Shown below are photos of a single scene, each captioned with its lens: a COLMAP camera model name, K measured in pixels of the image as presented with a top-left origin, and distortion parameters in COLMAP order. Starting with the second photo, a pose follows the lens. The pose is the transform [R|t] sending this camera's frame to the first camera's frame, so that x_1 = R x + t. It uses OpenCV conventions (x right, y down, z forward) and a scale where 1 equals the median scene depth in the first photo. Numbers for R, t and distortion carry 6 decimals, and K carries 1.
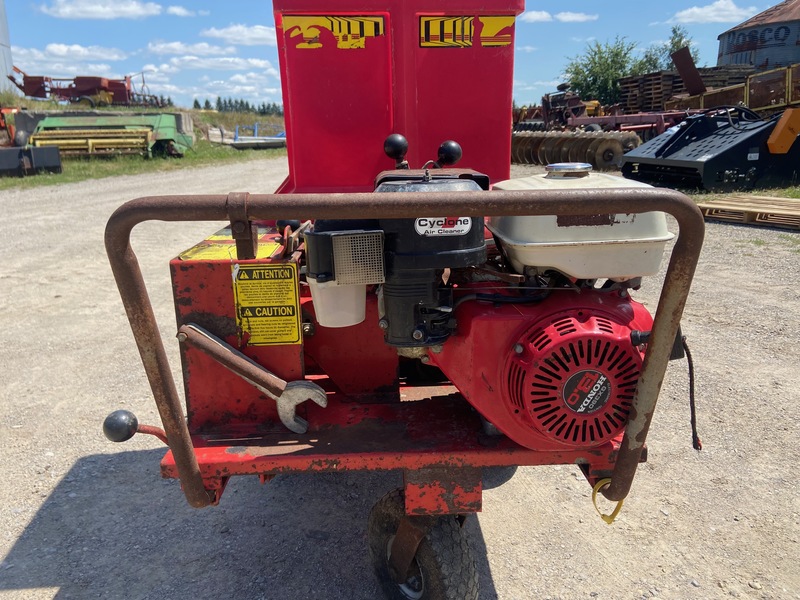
lens RADIAL K [[600.0, 0, 400.3], [0, 600.0, 306.4], [0, 0, 1]] dist [0.066226, -0.072458]
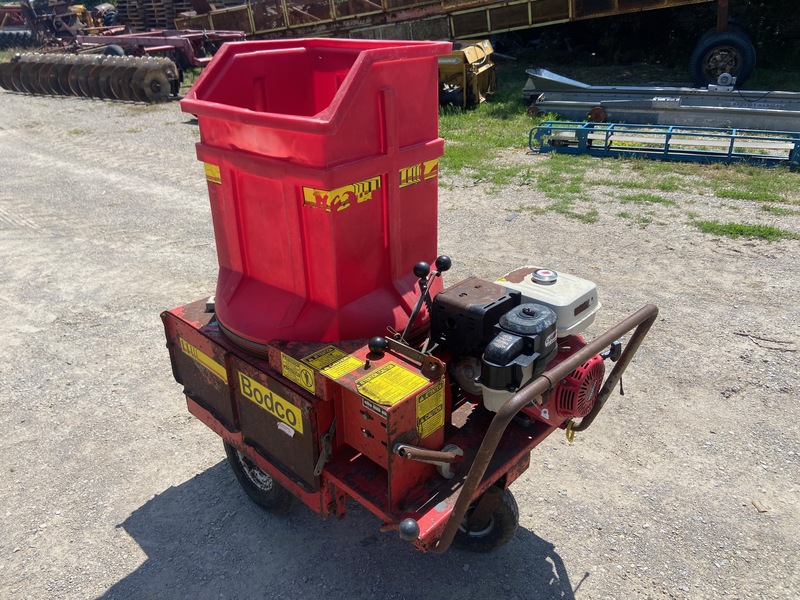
lens RADIAL K [[600.0, 0, 401.7], [0, 600.0, 298.4], [0, 0, 1]] dist [0.066226, -0.072458]
pose [[0.710800, -0.288924, 0.641316, -0.923068], [0.194899, 0.956945, 0.215105, -0.484478], [-0.675854, -0.027905, 0.736508, -0.035774]]
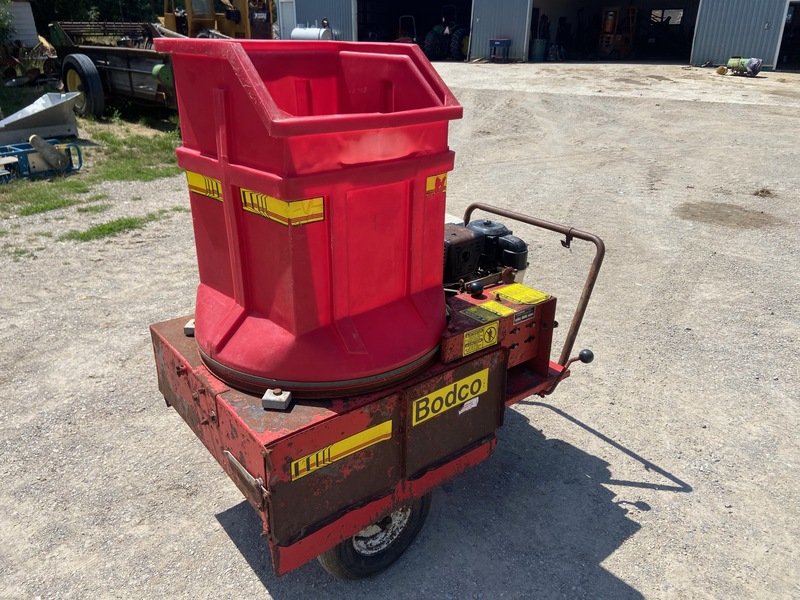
lens RADIAL K [[600.0, 0, 403.9], [0, 600.0, 296.3], [0, 0, 1]] dist [0.066226, -0.072458]
pose [[-0.605843, -0.299536, 0.737043, -1.203004], [0.221891, 0.826039, 0.518097, -0.950112], [-0.764015, 0.477428, -0.433985, 1.755263]]
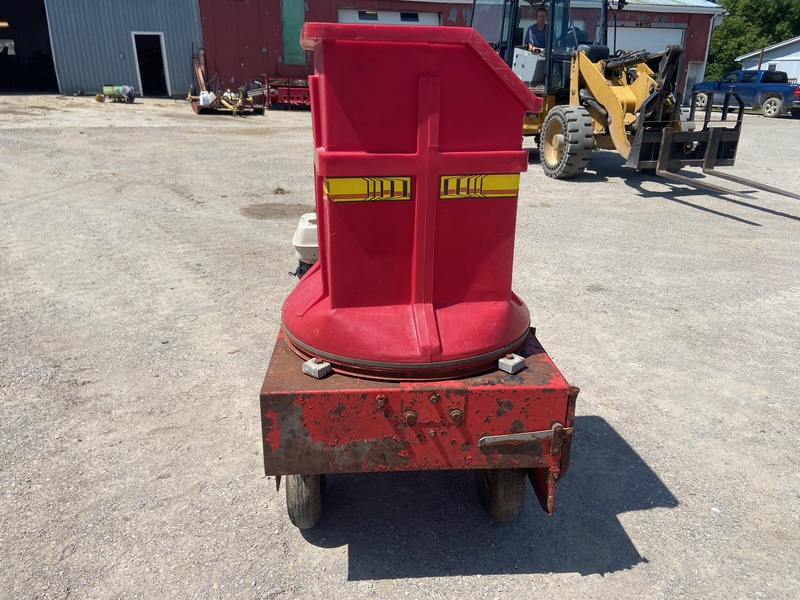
lens RADIAL K [[600.0, 0, 395.2], [0, 600.0, 303.6], [0, 0, 1]] dist [0.066226, -0.072458]
pose [[-0.999430, 0.022165, -0.025451, 0.045383], [0.002568, 0.801866, 0.597499, -1.087514], [0.033652, 0.597093, -0.801466, 2.468847]]
